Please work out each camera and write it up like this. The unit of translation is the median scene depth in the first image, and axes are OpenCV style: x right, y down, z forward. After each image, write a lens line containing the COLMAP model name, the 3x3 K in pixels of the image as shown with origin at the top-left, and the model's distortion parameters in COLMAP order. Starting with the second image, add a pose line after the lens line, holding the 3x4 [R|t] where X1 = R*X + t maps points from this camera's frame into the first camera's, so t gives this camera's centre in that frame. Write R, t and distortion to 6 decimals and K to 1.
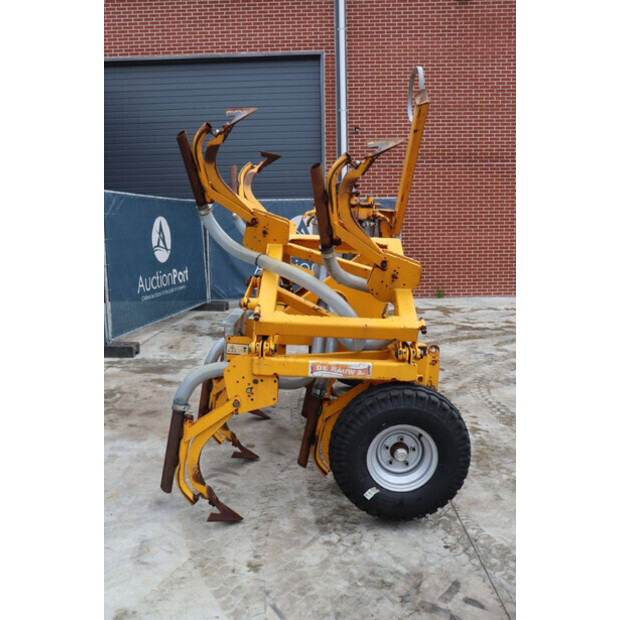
lens RADIAL K [[542.9, 0, 308.6], [0, 542.9, 306.0], [0, 0, 1]] dist [-0.106423, 0.046090]
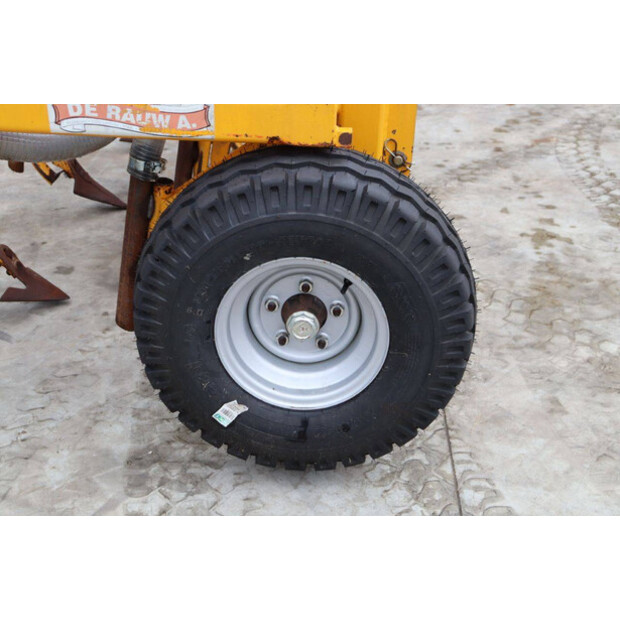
lens RADIAL K [[869.1, 0, 308.8], [0, 869.1, 311.0], [0, 0, 1]] dist [0.047595, 0.000000]
pose [[0.999355, 0.002236, -0.035852, 0.194484], [0.010412, 0.937177, 0.348700, 0.033660], [0.034380, -0.348848, 0.936549, 0.369537]]
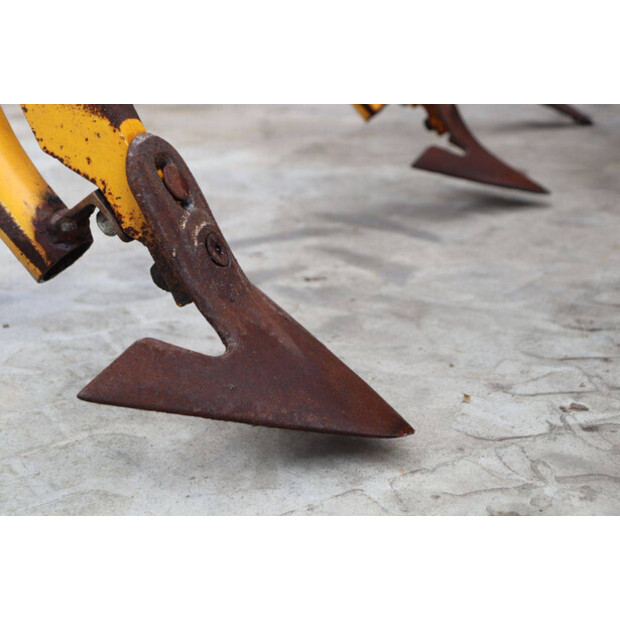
lens RADIAL K [[937.0, 0, 309.7], [0, 937.0, 310.5], [0, 0, 1]] dist [0.137247, 0.000000]
pose [[0.948216, 0.097123, -0.302412, -0.083068], [-0.036247, 0.978971, 0.200754, 0.333913], [0.315551, -0.179397, 0.931796, 0.807449]]
